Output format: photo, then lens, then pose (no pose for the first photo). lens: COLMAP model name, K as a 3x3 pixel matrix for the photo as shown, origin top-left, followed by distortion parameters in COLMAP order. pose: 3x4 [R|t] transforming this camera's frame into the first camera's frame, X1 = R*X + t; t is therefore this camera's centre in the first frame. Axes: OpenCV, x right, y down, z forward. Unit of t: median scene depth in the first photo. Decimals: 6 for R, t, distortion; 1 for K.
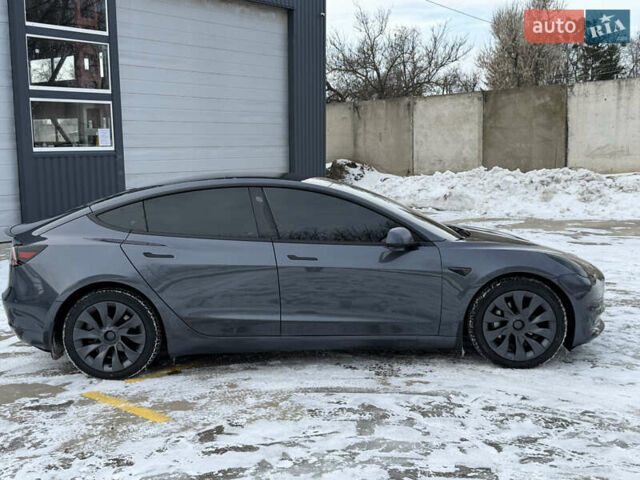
lens RADIAL K [[743.1, 0, 320.9], [0, 743.1, 238.2], [0, 0, 1]] dist [0.080990, 0.000000]
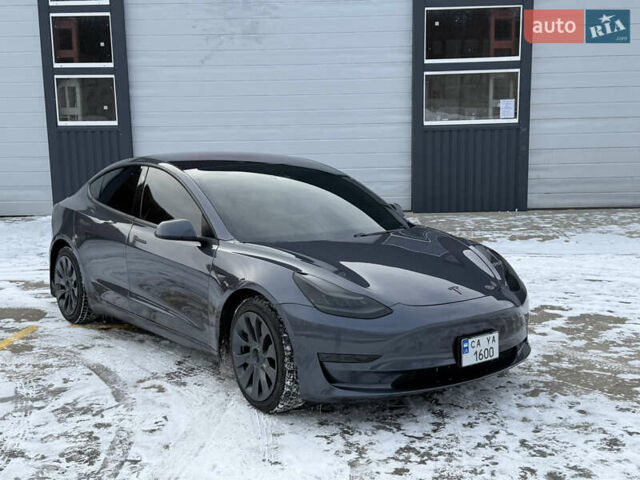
lens RADIAL K [[814.0, 0, 320.8], [0, 814.0, 235.0], [0, 0, 1]] dist [0.114128, 0.000000]
pose [[0.599251, 0.115421, -0.792197, 0.428485], [-0.093302, 0.992878, 0.074083, -0.036631], [0.795105, 0.029519, 0.605752, 0.225892]]
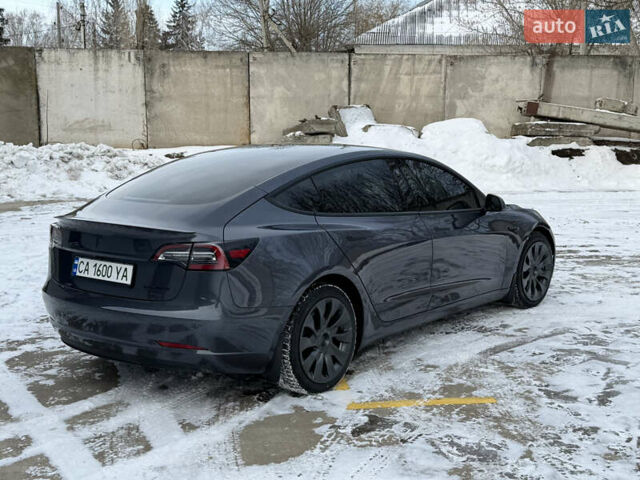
lens RADIAL K [[840.8, 0, 318.9], [0, 840.8, 246.9], [0, 0, 1]] dist [0.098908, 0.000000]
pose [[0.629751, -0.093525, 0.771146, -0.430731], [0.073774, 0.995439, 0.060480, -0.012533], [-0.773286, 0.018803, 0.633779, 0.178047]]
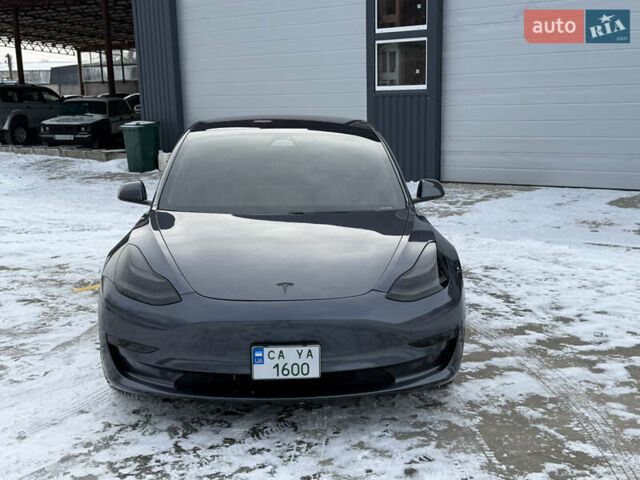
lens RADIAL K [[814.0, 0, 320.1], [0, 814.0, 240.6], [0, 0, 1]] dist [0.114128, 0.000000]
pose [[0.035884, 0.188202, -0.981475, 0.468191], [-0.110113, 0.976872, 0.183293, -0.063960], [0.993271, 0.101496, 0.055778, 0.499562]]
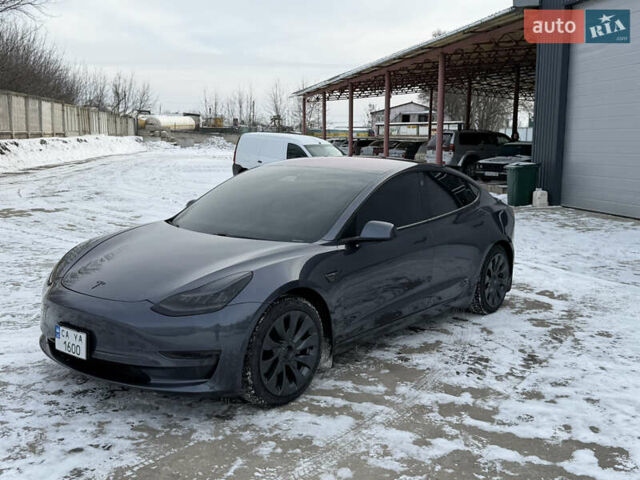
lens RADIAL K [[672.8, 0, 306.9], [0, 672.8, 247.2], [0, 0, 1]] dist [0.080440, 0.000000]
pose [[-0.641358, 0.126281, -0.756778, 0.348506], [-0.098771, 0.964565, 0.244661, -0.095699], [0.760858, 0.231663, -0.606158, 0.773934]]
